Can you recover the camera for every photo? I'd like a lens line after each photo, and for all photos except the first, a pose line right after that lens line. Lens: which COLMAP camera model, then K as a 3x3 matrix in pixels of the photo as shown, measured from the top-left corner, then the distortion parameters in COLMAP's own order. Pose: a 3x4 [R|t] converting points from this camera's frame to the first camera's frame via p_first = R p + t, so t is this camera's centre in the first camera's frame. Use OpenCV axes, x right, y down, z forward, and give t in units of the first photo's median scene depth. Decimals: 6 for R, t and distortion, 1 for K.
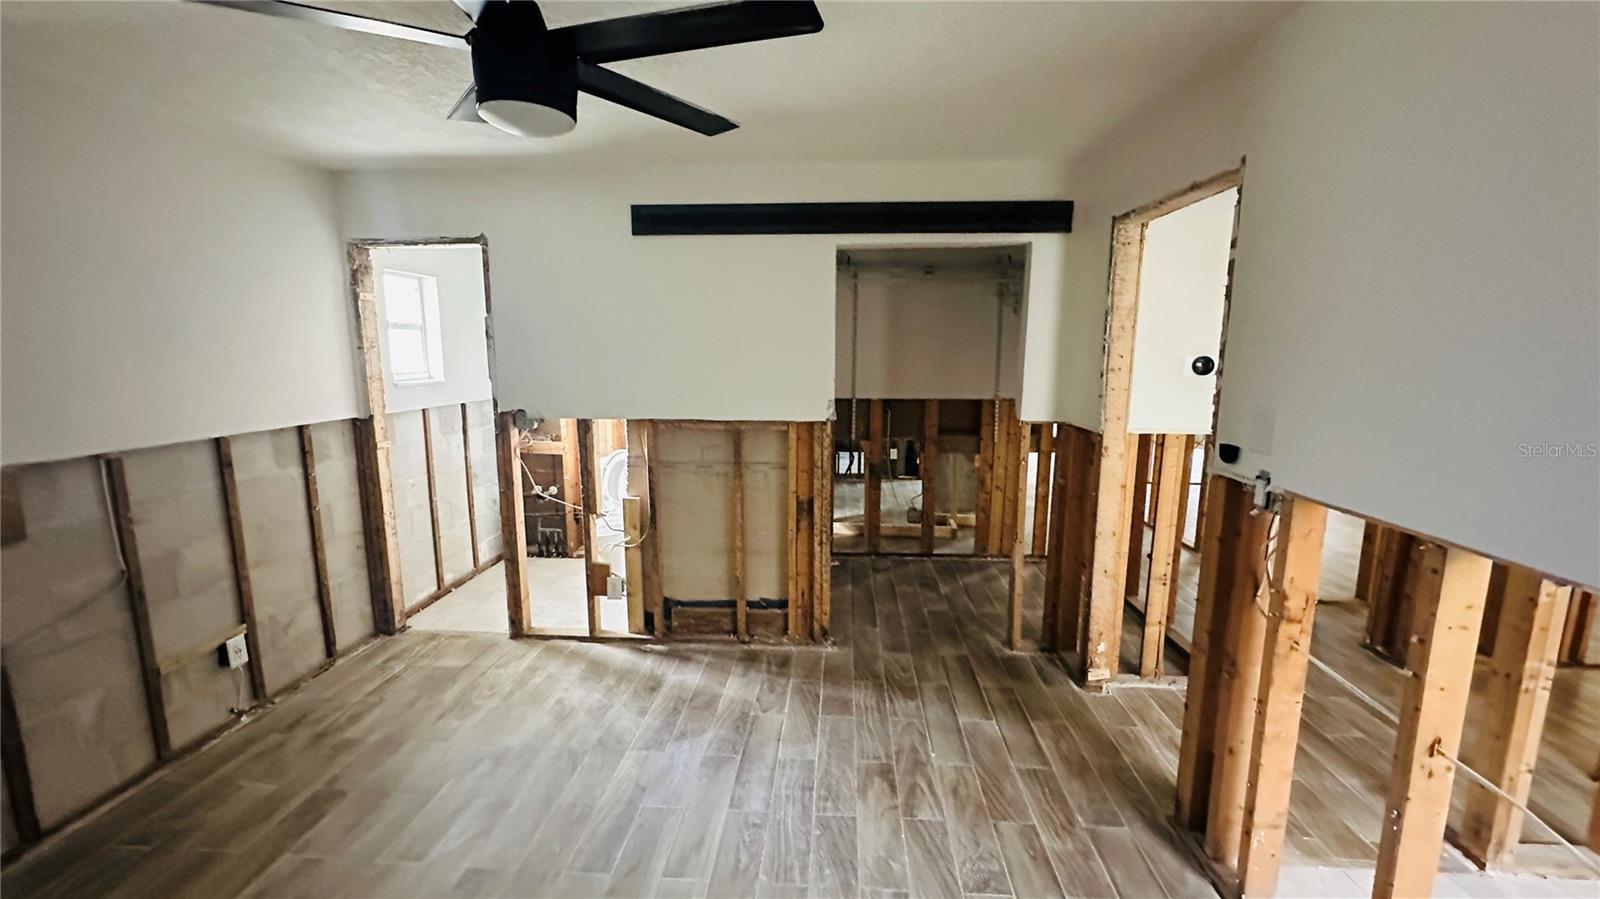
lens RADIAL K [[639.5, 0, 799.1], [0, 639.5, 451.6], [0, 0, 1]] dist [-0.005492, 0.001672]
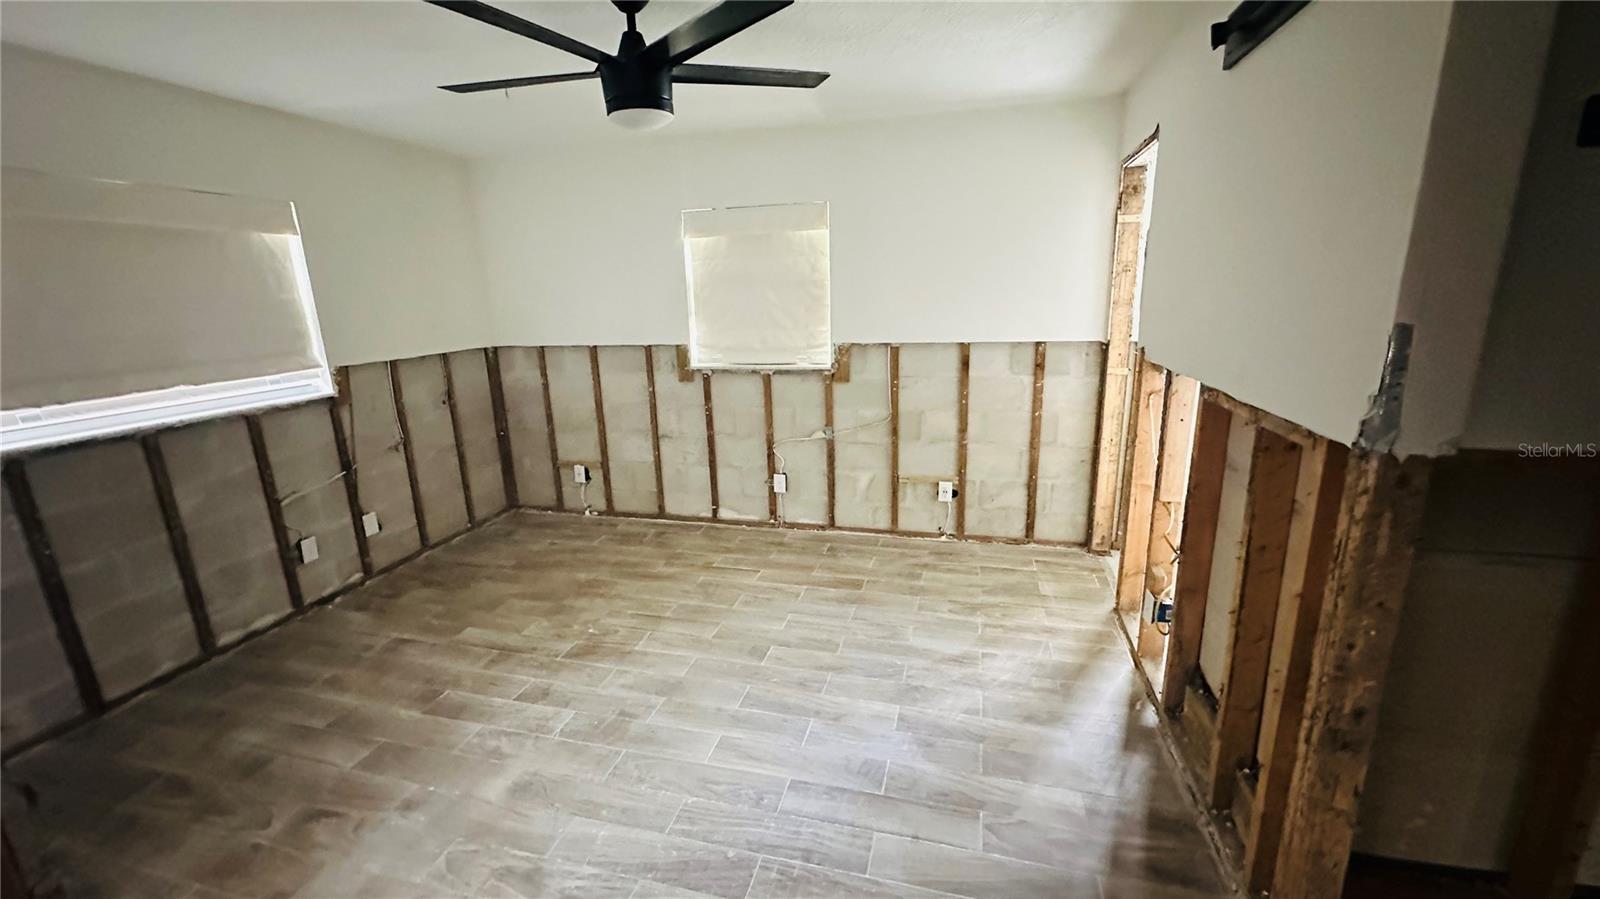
lens RADIAL K [[639.5, 0, 798.5], [0, 639.5, 448.1], [0, 0, 1]] dist [-0.005492, 0.001672]
pose [[-0.190150, 0.238226, -0.952413, 0.549255], [-0.126381, 0.956102, 0.264380, -0.125436], [0.973586, 0.170639, -0.151696, 0.889844]]
